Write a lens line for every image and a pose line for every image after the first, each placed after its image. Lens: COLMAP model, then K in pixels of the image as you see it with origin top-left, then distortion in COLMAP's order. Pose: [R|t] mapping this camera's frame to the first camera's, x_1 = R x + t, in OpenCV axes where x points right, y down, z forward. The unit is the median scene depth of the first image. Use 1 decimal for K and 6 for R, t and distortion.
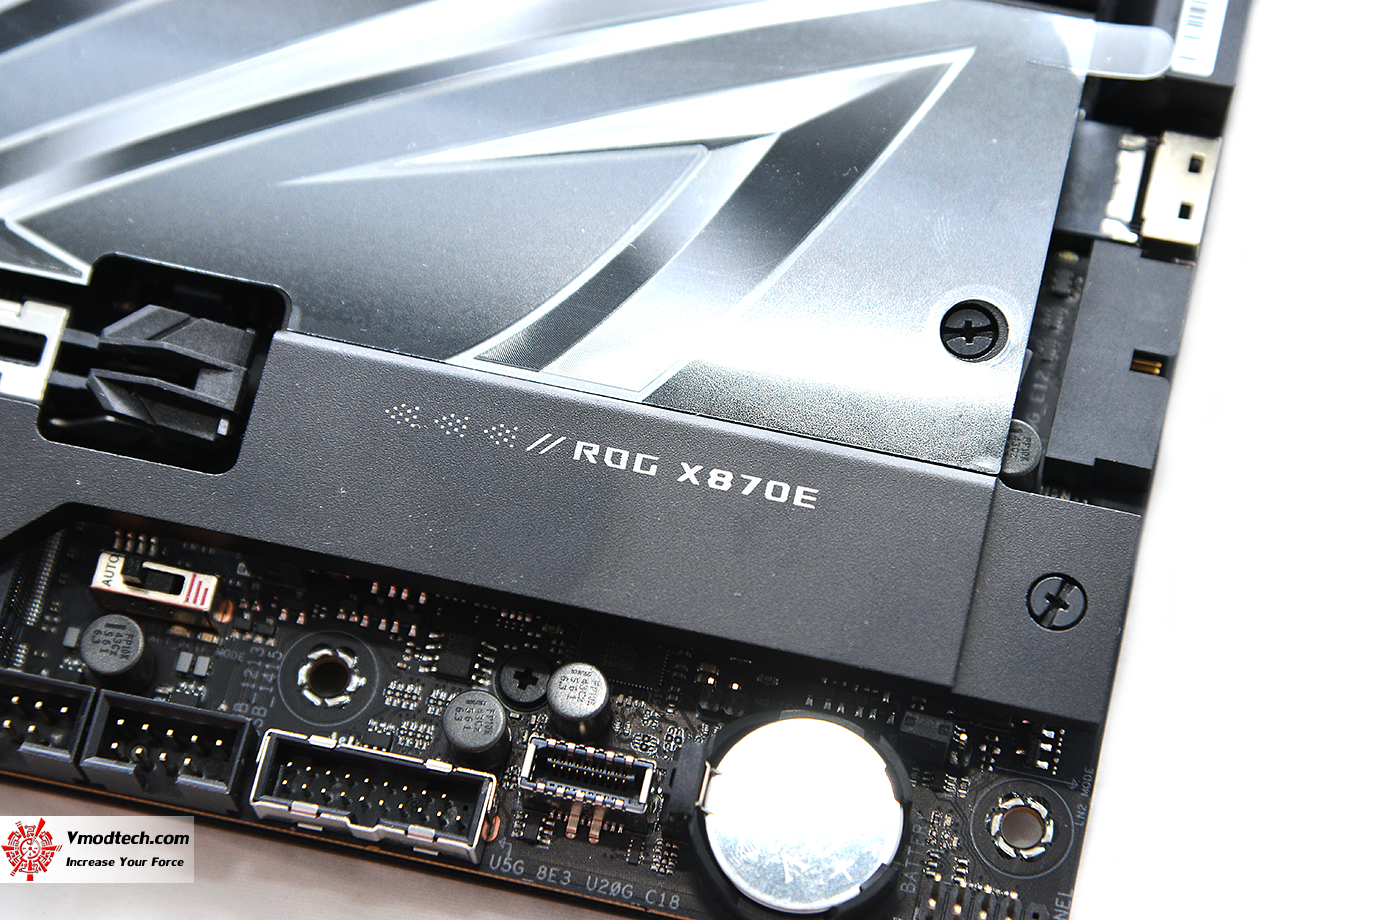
lens RADIAL K [[3565.5, 0, 689.0], [0, 3565.5, 460.0], [0, 0, 1]] dist [0.407216, -0.299563]
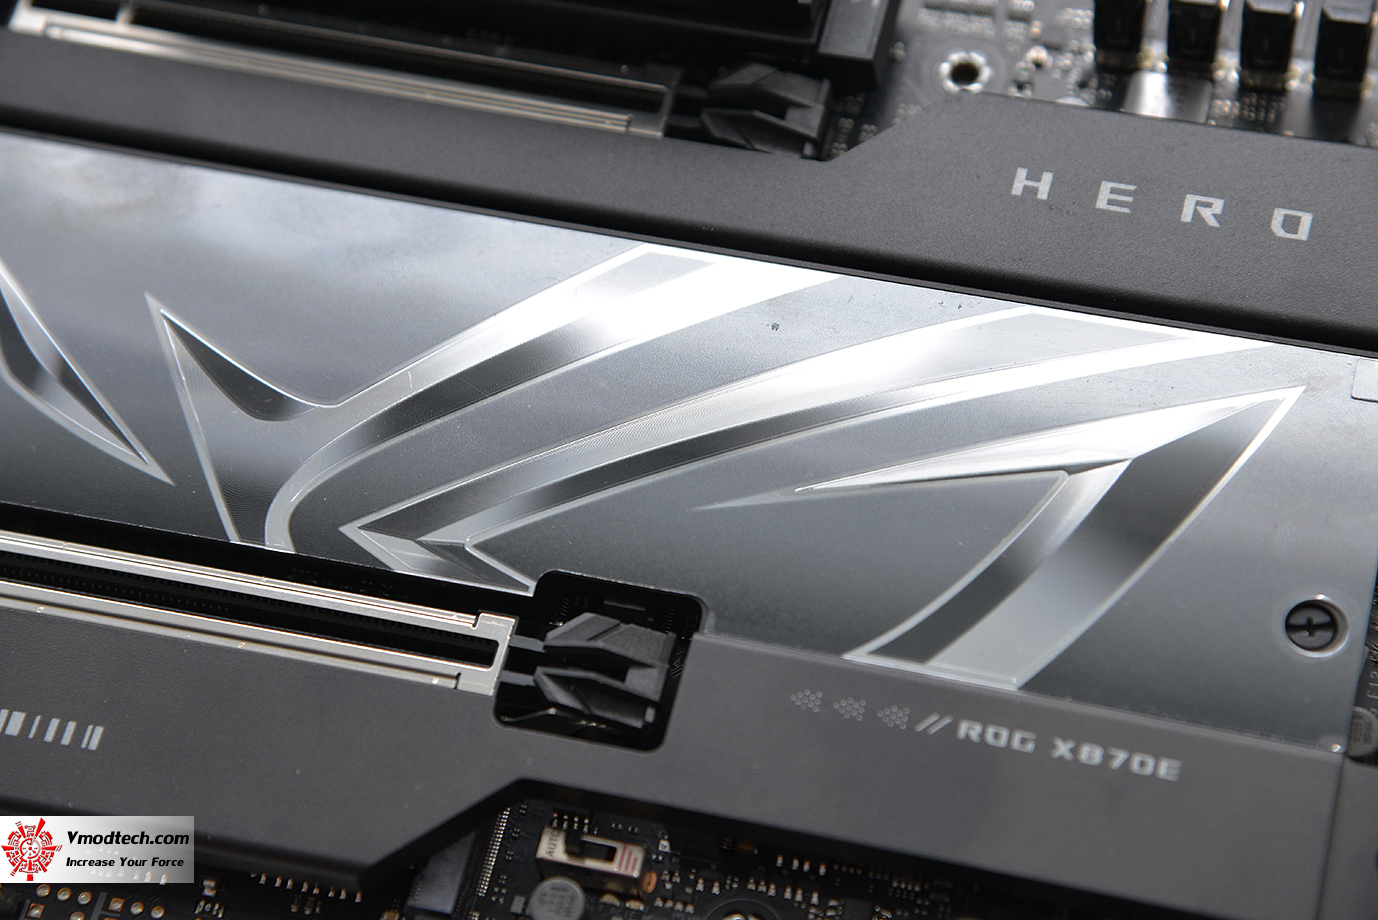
lens RADIAL K [[3565.5, 0, 689.0], [0, 3565.5, 460.0], [0, 0, 1]] dist [0.407216, -0.299563]
pose [[0.997847, -0.013357, -0.064210, -0.042657], [0.002780, 0.986776, -0.162067, 0.094957], [0.065526, 0.161539, 0.984689, -0.136033]]
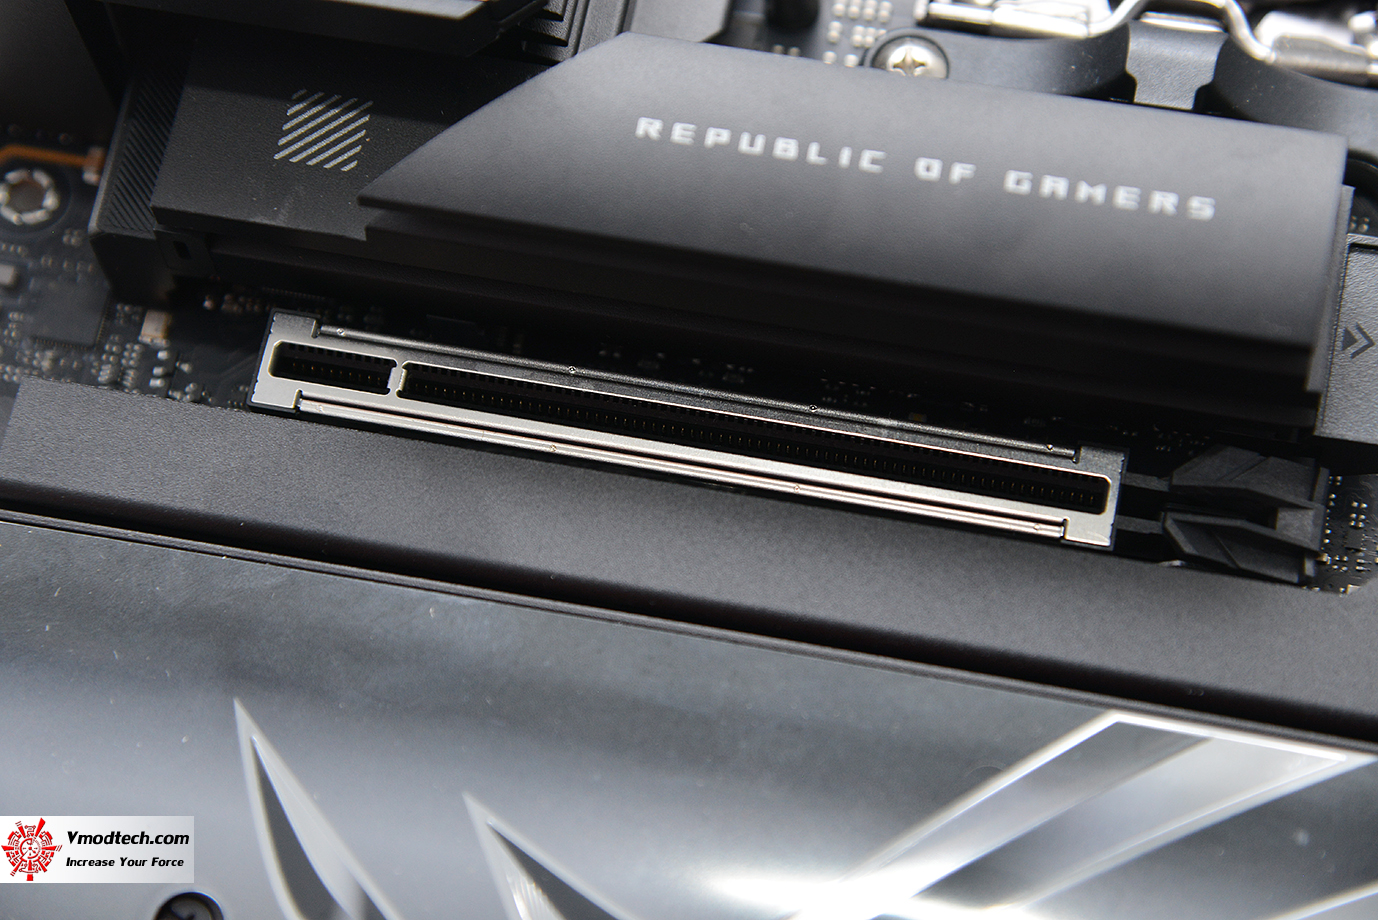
lens RADIAL K [[3565.5, 0, 689.0], [0, 3565.5, 460.0], [0, 0, 1]] dist [0.407216, -0.299563]
pose [[0.999431, -0.032601, -0.008654, -0.234648], [0.032096, 0.998065, -0.053253, -0.194416], [0.010373, 0.052945, 0.998544, 0.110769]]
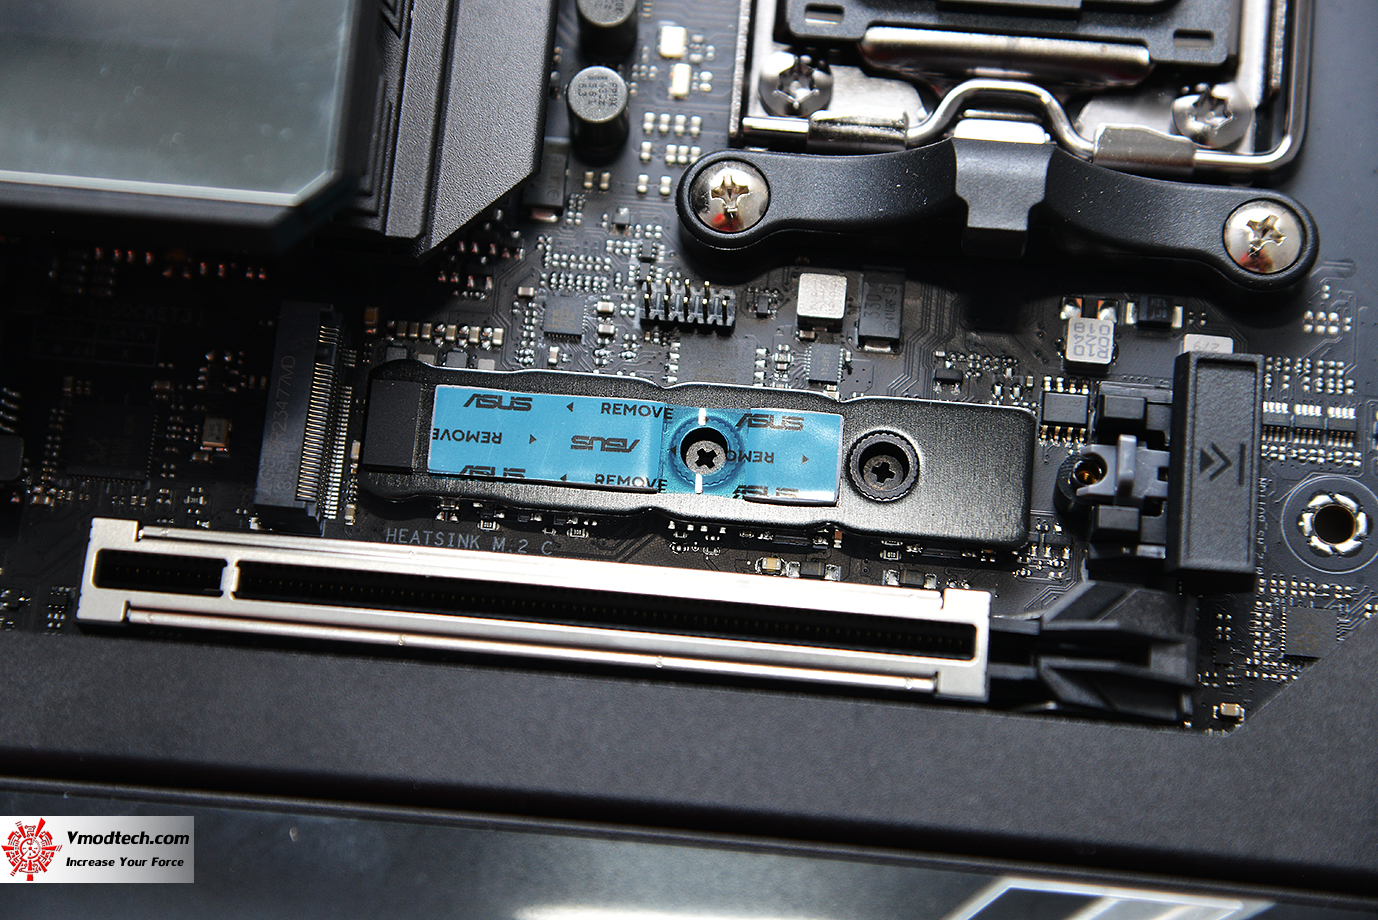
lens RADIAL K [[3565.5, 0, 689.0], [0, 3565.5, 460.0], [0, 0, 1]] dist [0.407216, -0.299563]
pose [[0.990789, -0.119603, 0.063500, -0.259822], [0.117870, 0.992564, 0.030396, -0.318326], [-0.066663, -0.022632, 0.997519, 0.144830]]
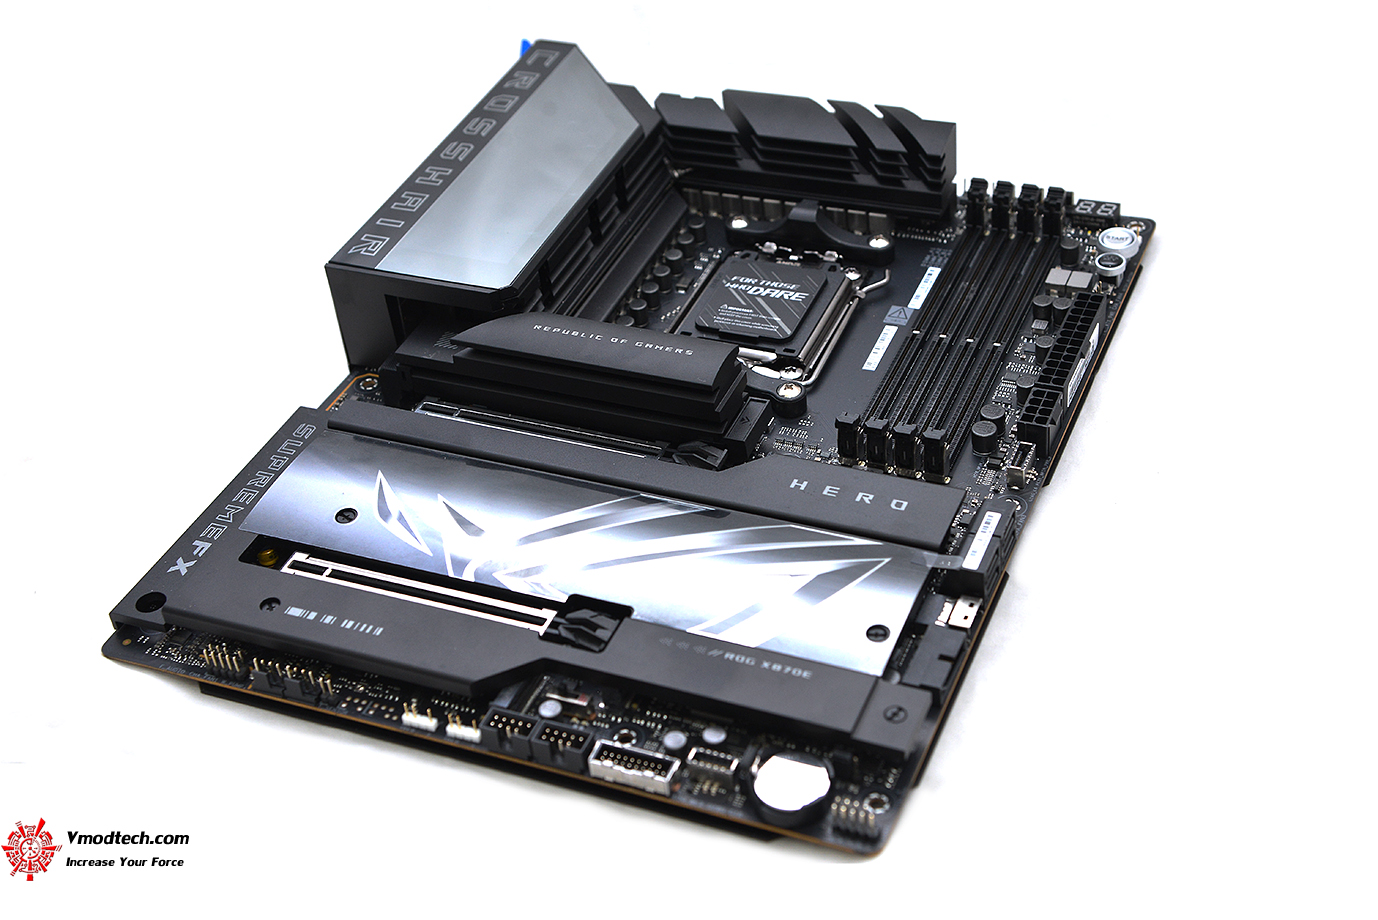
lens RADIAL K [[1980.2, 0, 689.0], [0, 1980.2, 460.0], [0, 0, 1]] dist [0.195981, 0.006295]
pose [[0.982332, 0.061476, -0.176763, 0.195116], [-0.142498, 0.857985, -0.493515, 0.608117], [0.121321, 0.509983, 0.851586, -0.360905]]
